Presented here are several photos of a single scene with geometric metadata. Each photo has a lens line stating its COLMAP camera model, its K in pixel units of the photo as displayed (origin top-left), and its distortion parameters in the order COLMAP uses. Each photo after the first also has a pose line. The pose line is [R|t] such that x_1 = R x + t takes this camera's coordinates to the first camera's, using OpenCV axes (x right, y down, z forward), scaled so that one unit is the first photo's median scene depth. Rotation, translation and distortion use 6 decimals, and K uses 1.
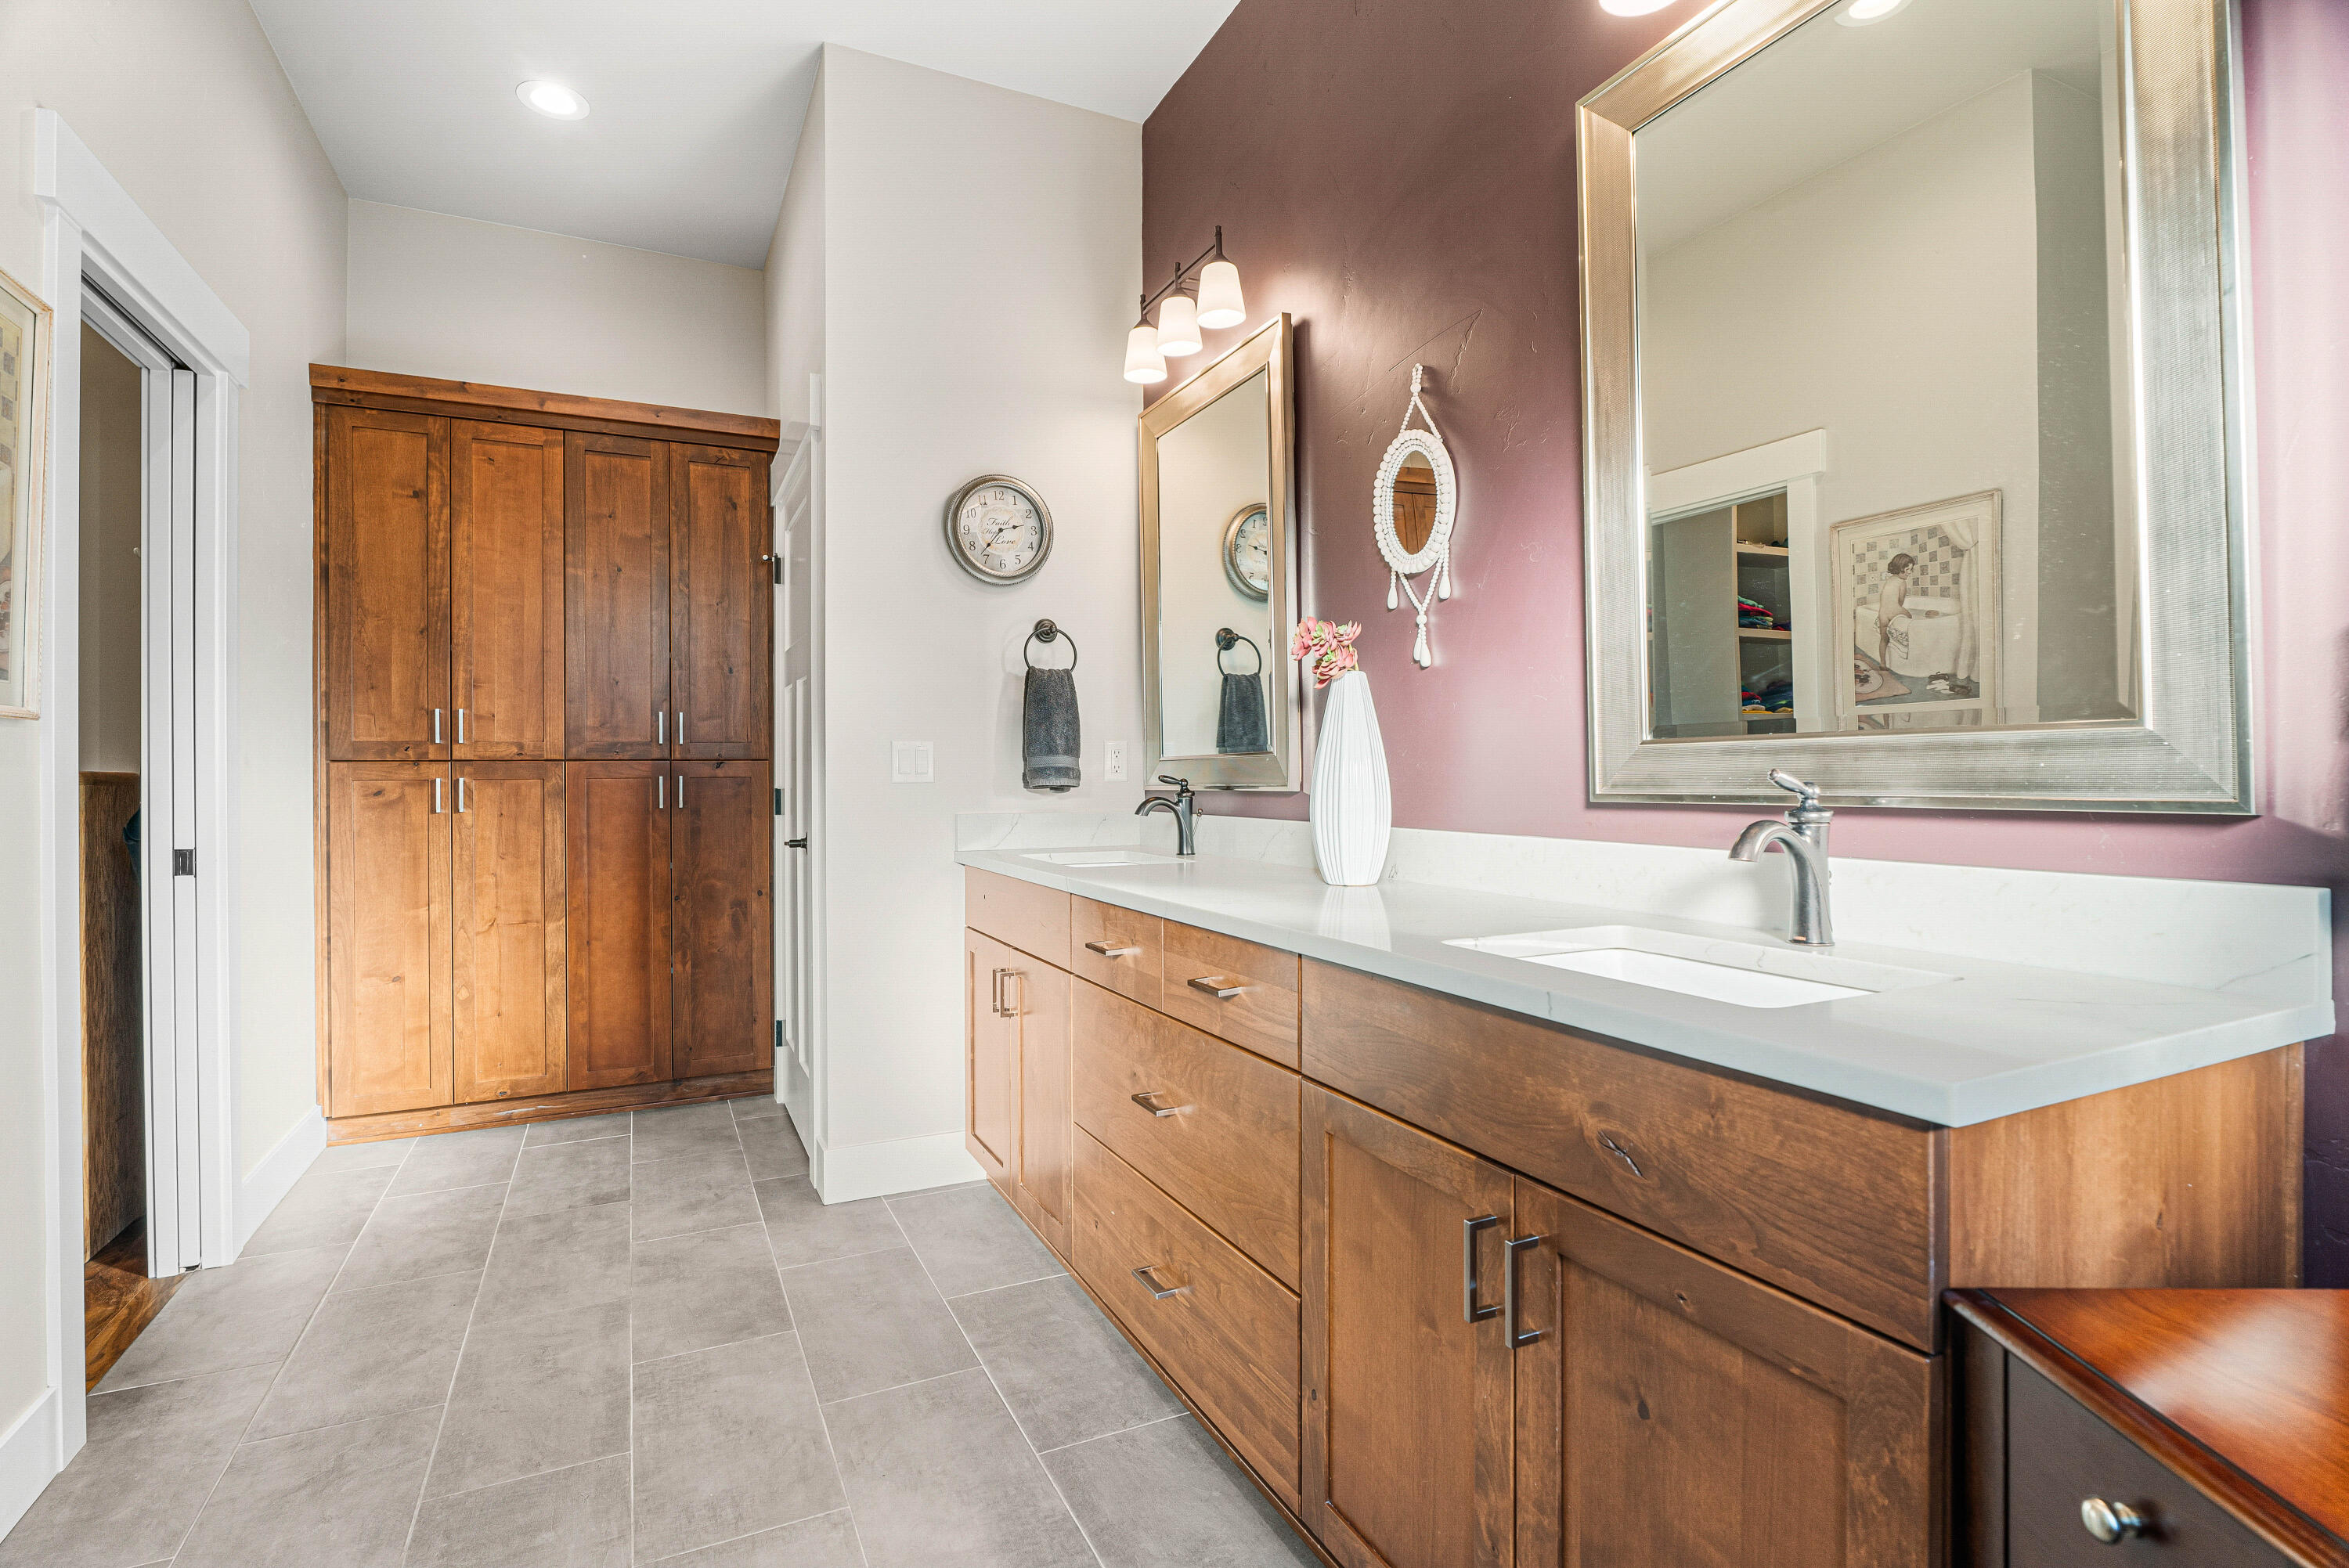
lens RADIAL K [[1121.7, 0, 1152.6], [0, 1121.7, 759.4], [0, 0, 1]] dist [-0.001385, -0.007078]
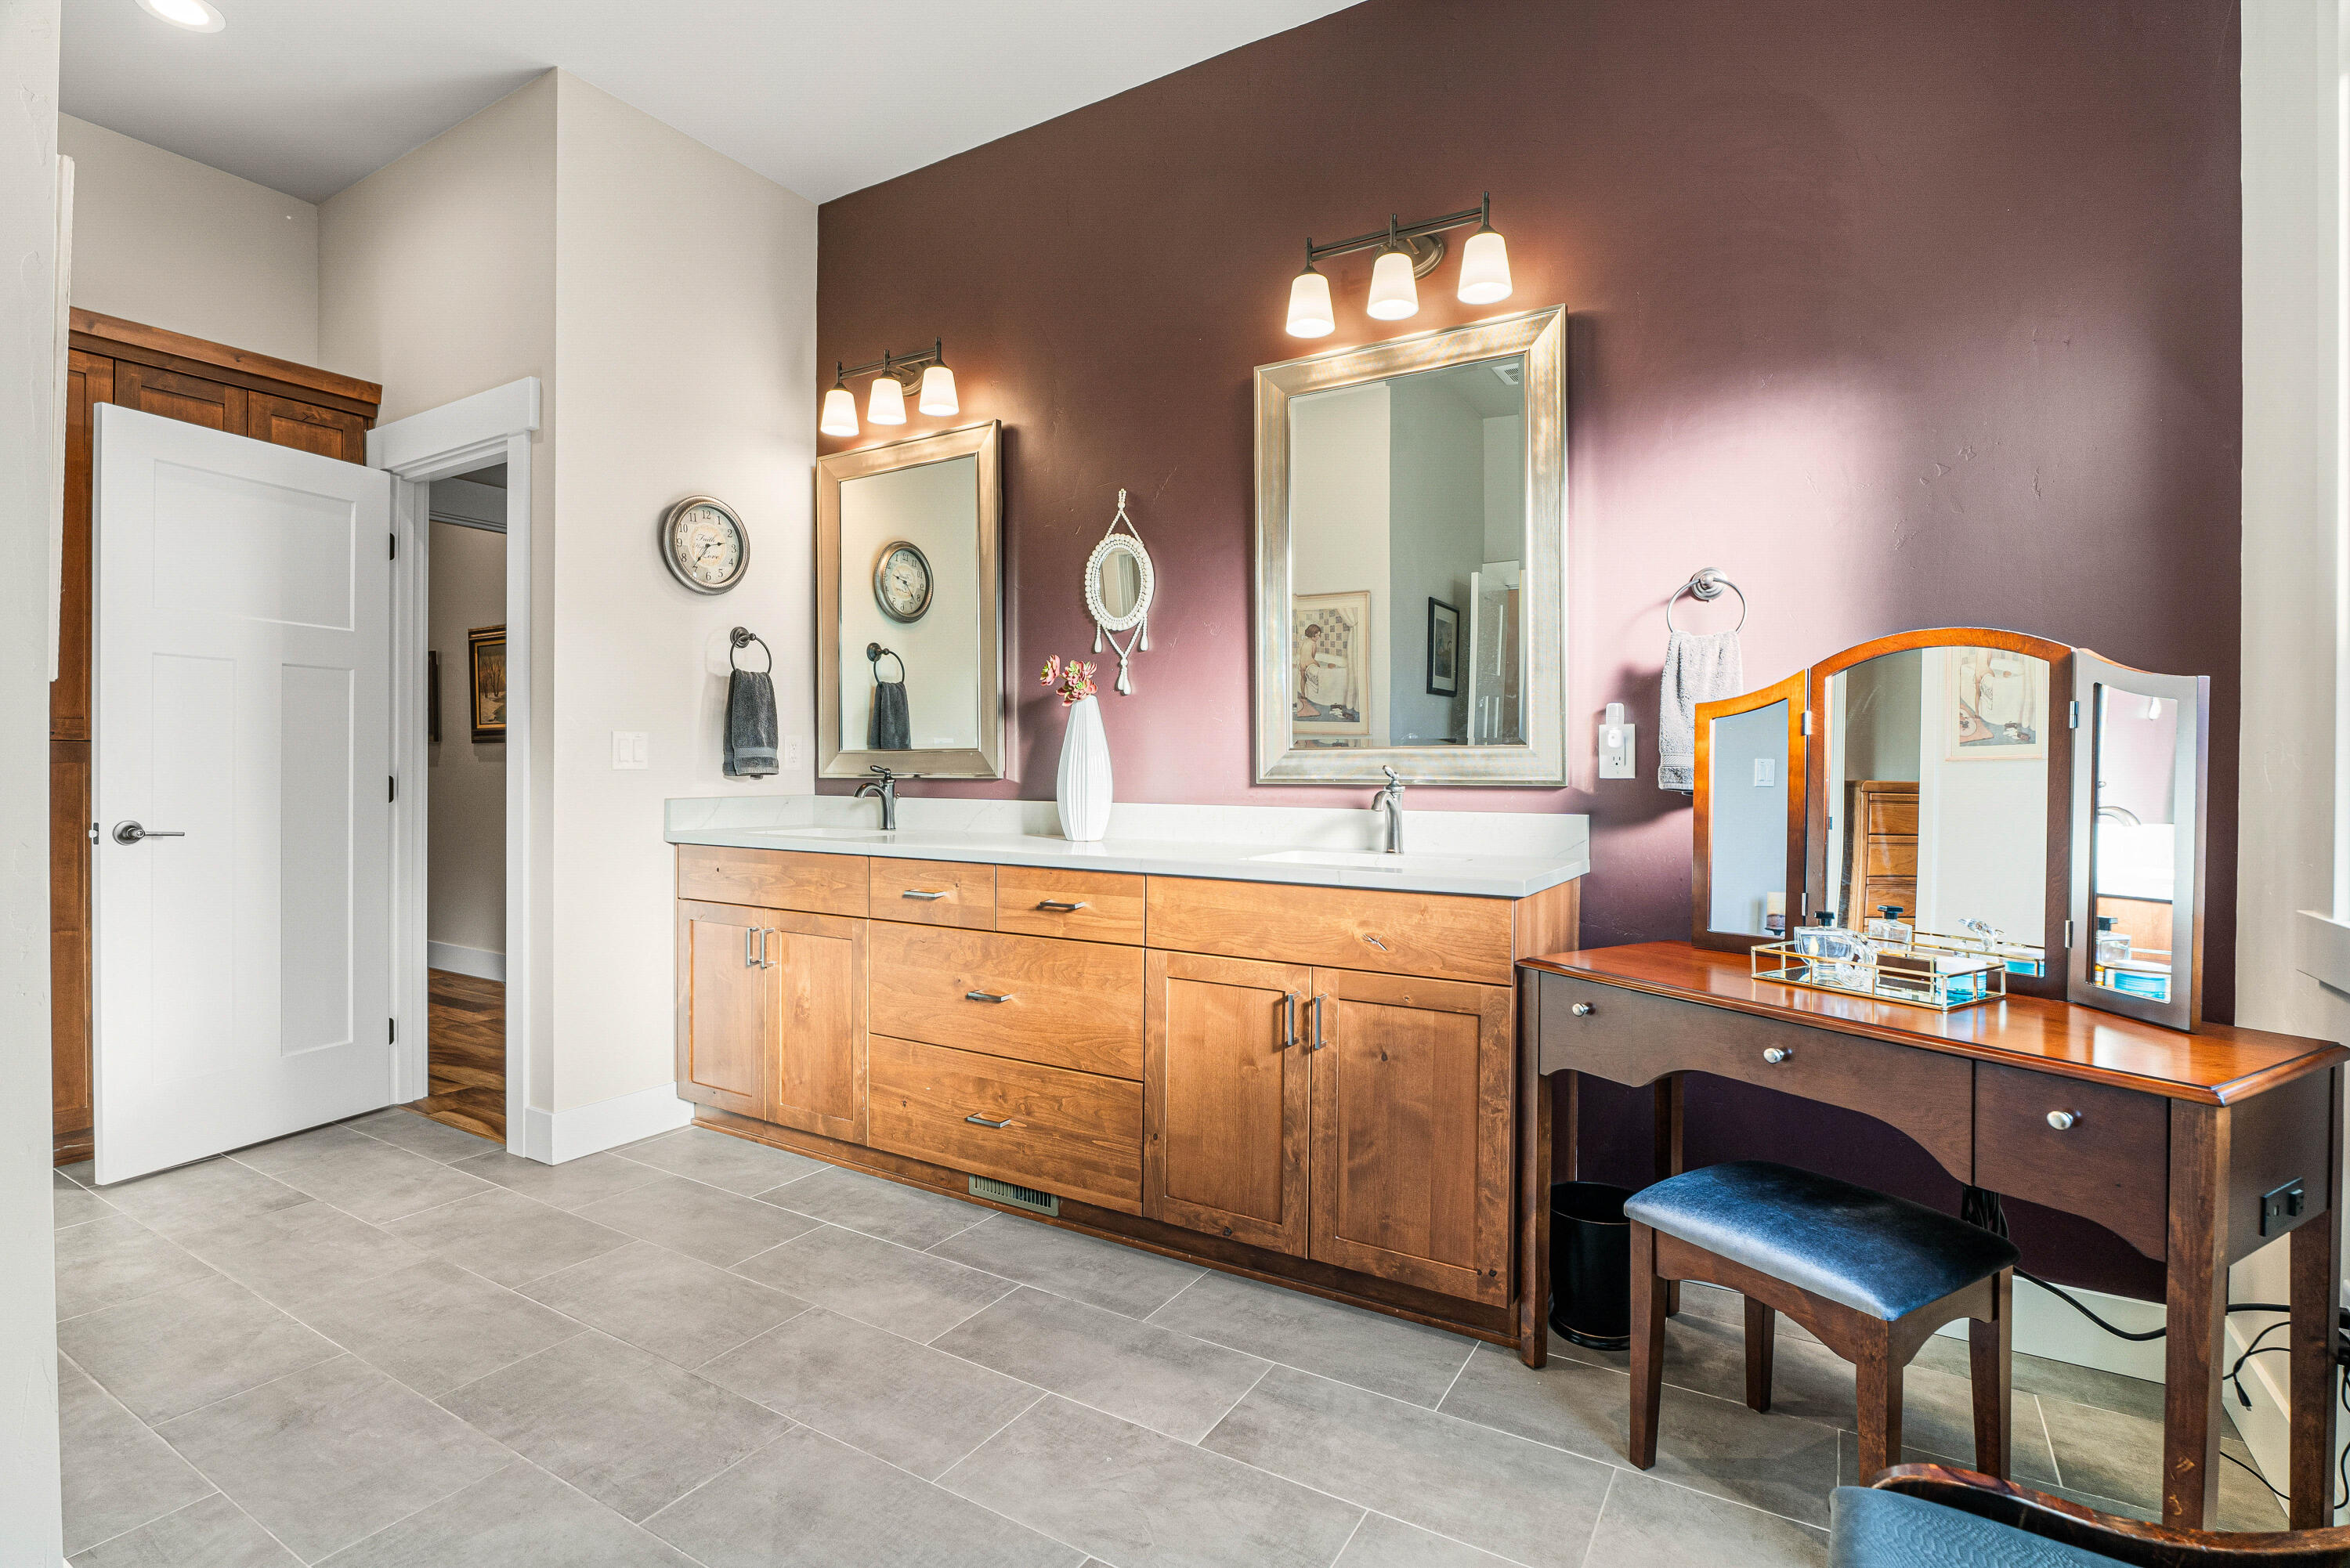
lens RADIAL K [[1137.5, 0, 1168.8], [0, 1137.5, 755.9], [0, 0, 1]] dist [-0.009452, -0.000944]
pose [[0.837220, 0.014125, 0.546683, -0.398934], [-0.015746, 0.999875, -0.001719, 0.000615], [-0.546639, -0.007169, 0.837338, -0.220415]]
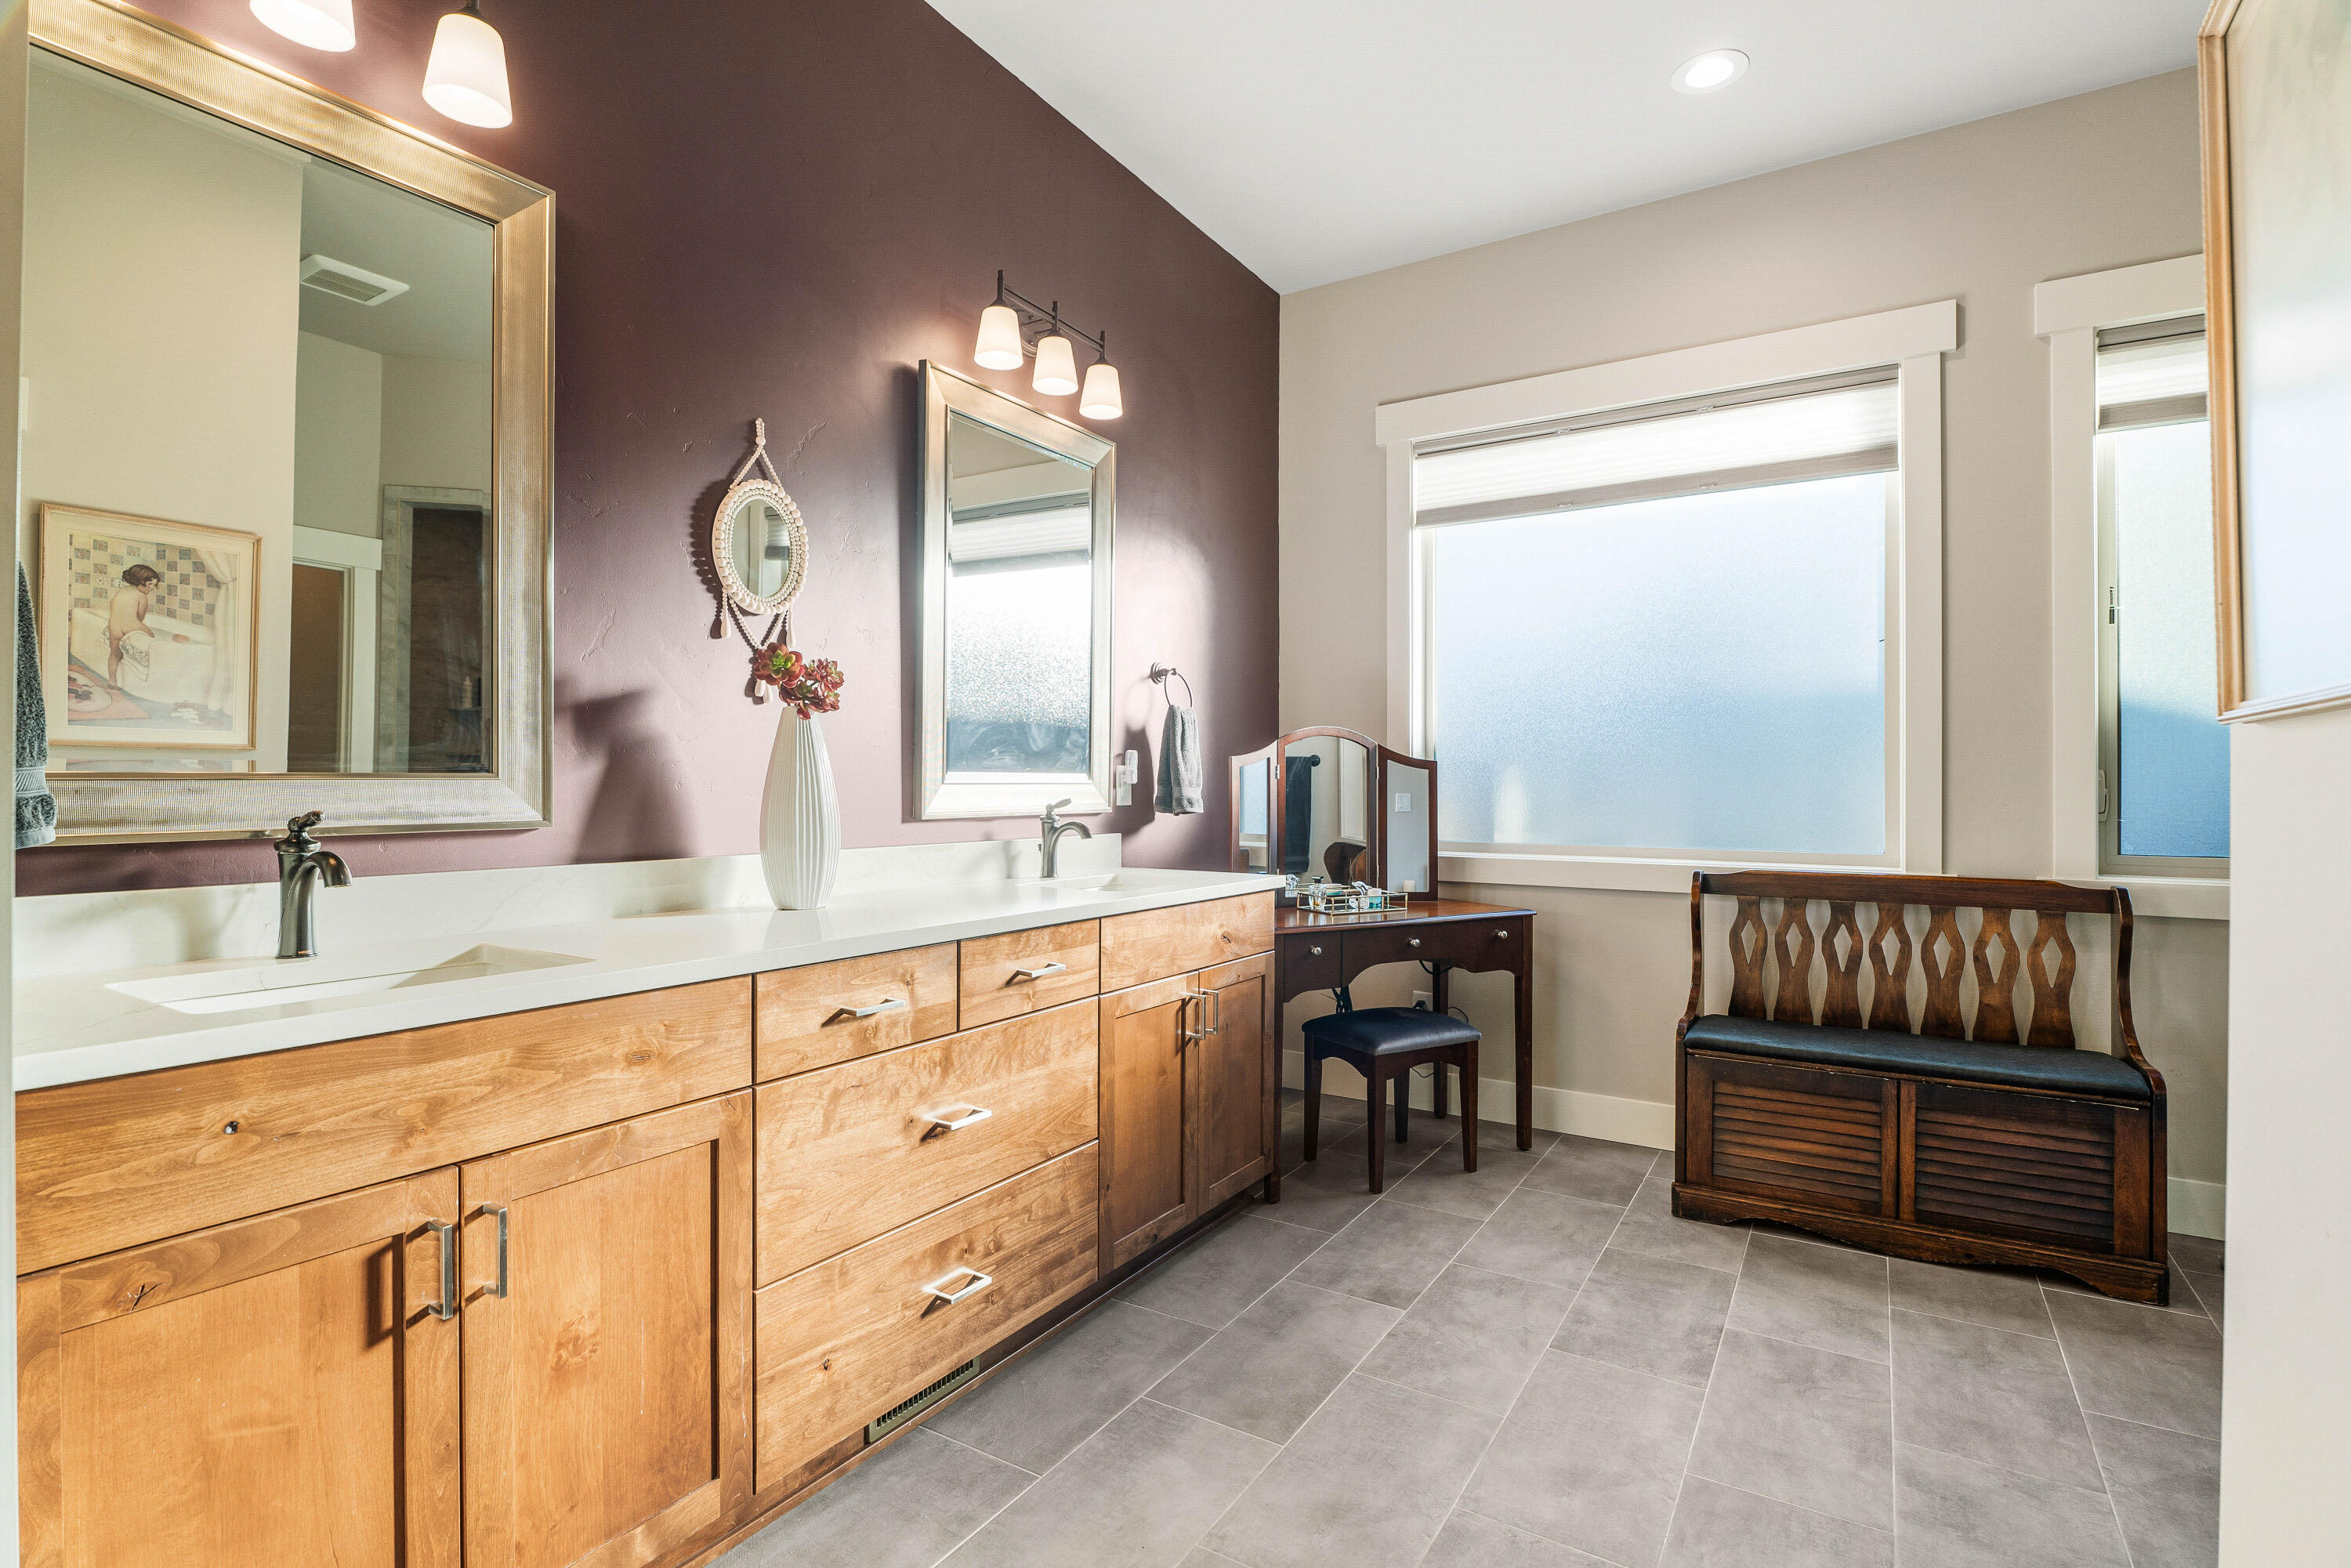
lens RADIAL K [[1125.9, 0, 1166.1], [0, 1125.9, 786.2], [0, 0, 1]] dist [0.000388, -0.000092]
pose [[-0.539740, 0.010500, 0.841766, -0.654676], [-0.006254, 0.999845, -0.016482, 0.008159], [-0.841809, -0.014161, -0.539590, 0.933238]]
